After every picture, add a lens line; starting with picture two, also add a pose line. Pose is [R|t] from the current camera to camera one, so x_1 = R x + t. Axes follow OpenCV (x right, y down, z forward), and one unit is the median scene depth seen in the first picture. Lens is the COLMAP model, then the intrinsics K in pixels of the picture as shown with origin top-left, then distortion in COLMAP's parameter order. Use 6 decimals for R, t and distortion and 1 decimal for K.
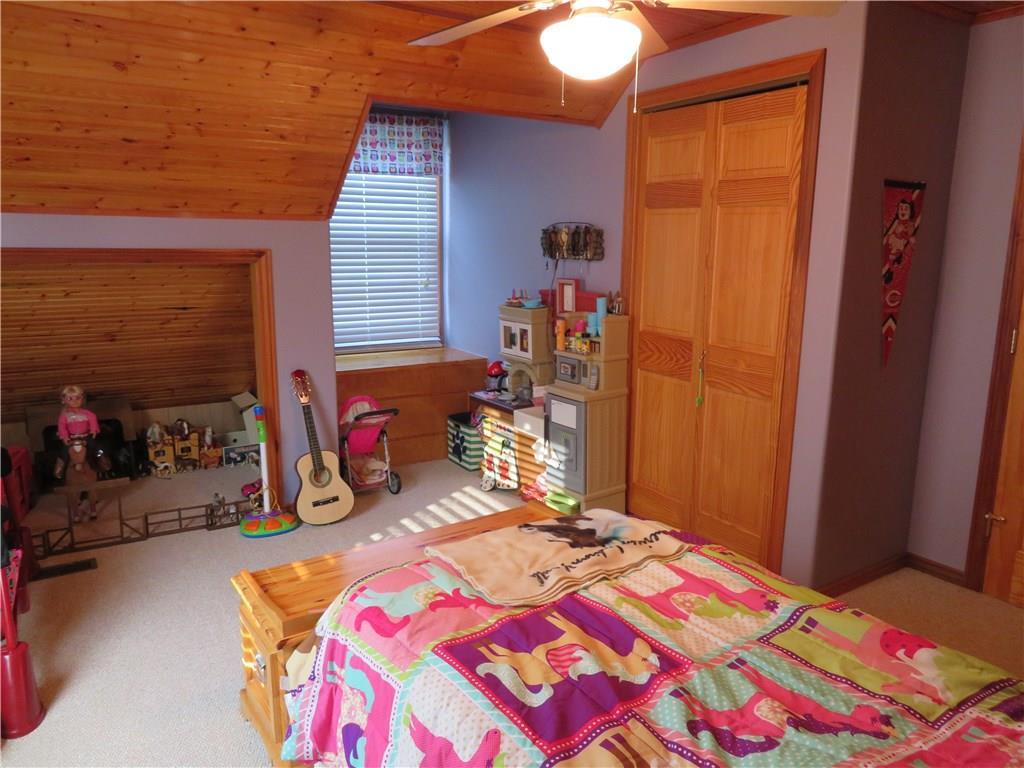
lens RADIAL K [[725.7, 0, 517.2], [0, 725.7, 383.5], [0, 0, 1]] dist [-0.022140, 0.007937]
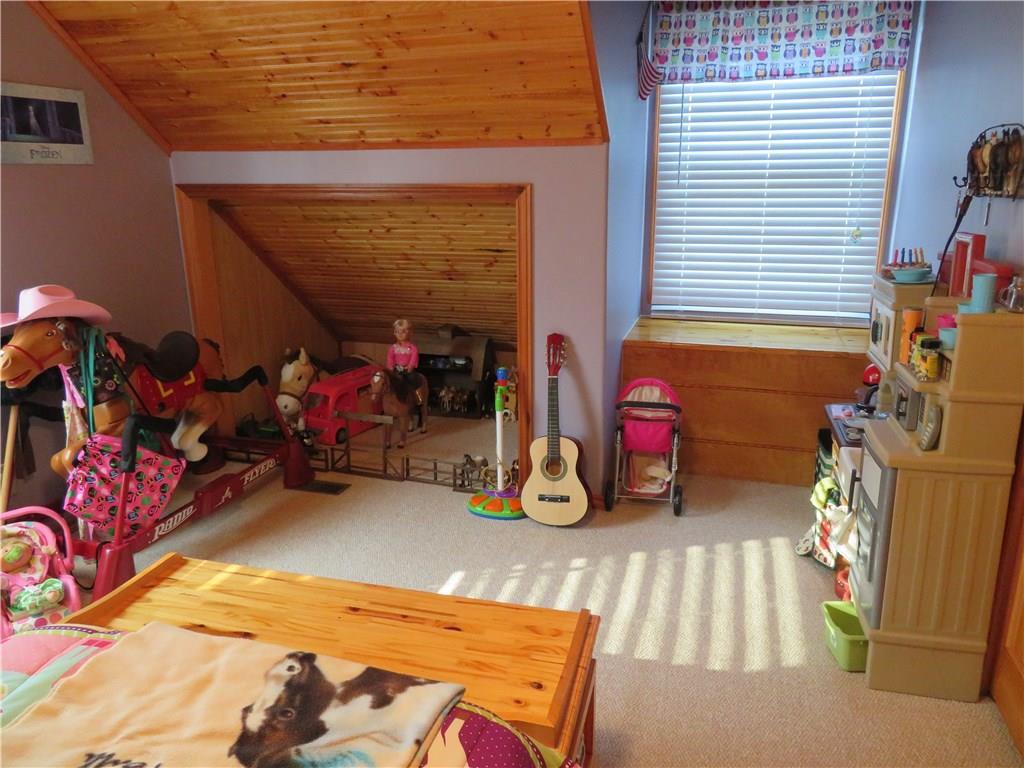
lens RADIAL K [[725.7, 0, 510.8], [0, 725.7, 387.3], [0, 0, 1]] dist [-0.022140, 0.007937]
pose [[0.642589, 0.191045, -0.742011, 0.286527], [-0.132703, 0.981531, 0.137792, -0.065799], [0.754632, 0.009924, 0.656074, 0.427944]]
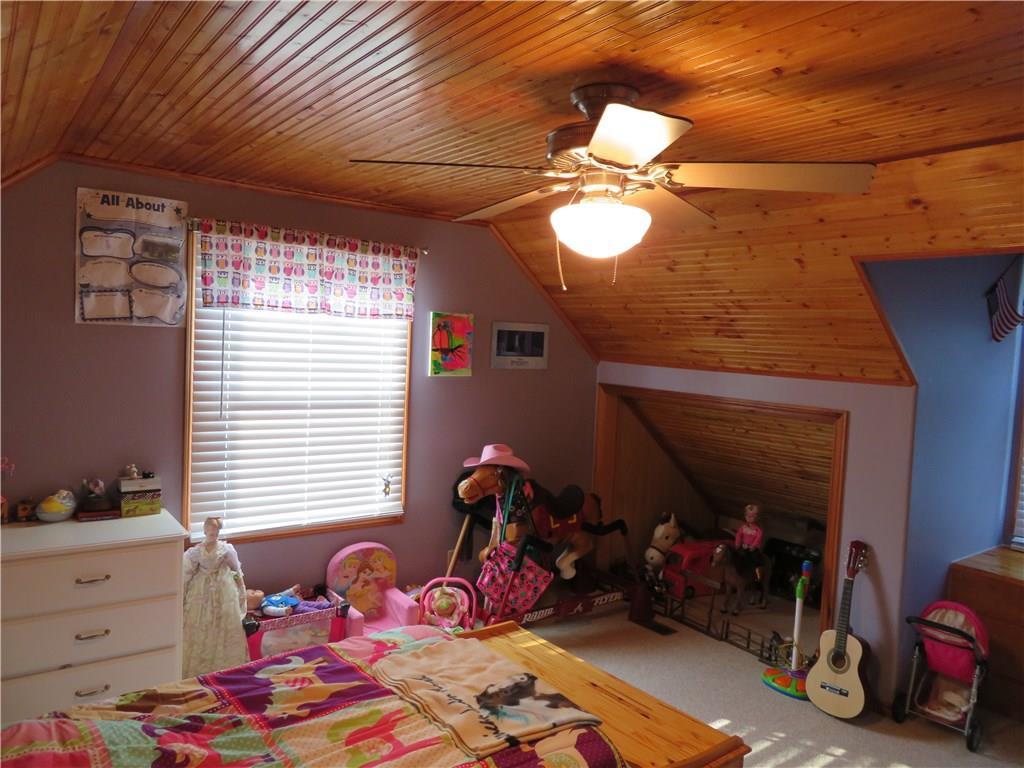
lens RADIAL K [[725.7, 0, 505.3], [0, 725.7, 384.8], [0, 0, 1]] dist [-0.022140, 0.007937]
pose [[0.056429, 0.047675, -0.997268, 0.588265], [-0.239731, 0.970285, 0.032820, -0.135996], [0.969198, 0.237224, 0.066182, 0.456038]]
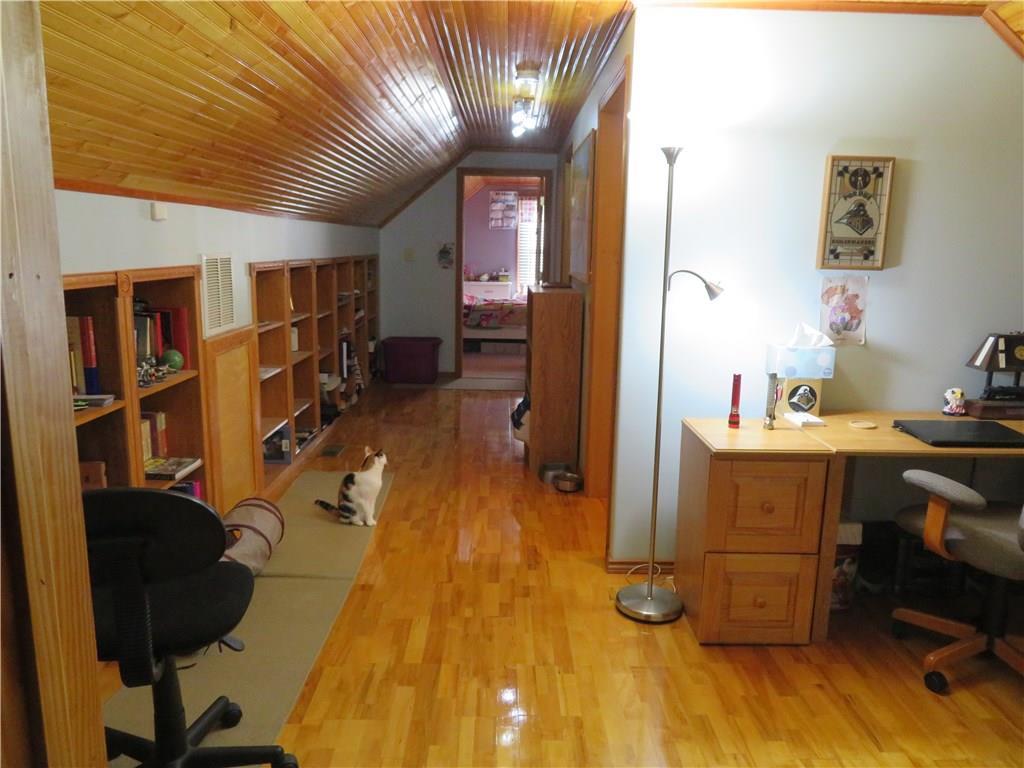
lens RADIAL K [[725.7, 0, 512.4], [0, 725.7, 381.7], [0, 0, 1]] dist [-0.022140, 0.007937]
pose [[-0.552117, 0.131027, -0.823407, 1.419168], [-0.188349, 0.942445, 0.276263, -0.223187], [0.812214, 0.307618, -0.495661, 1.118889]]
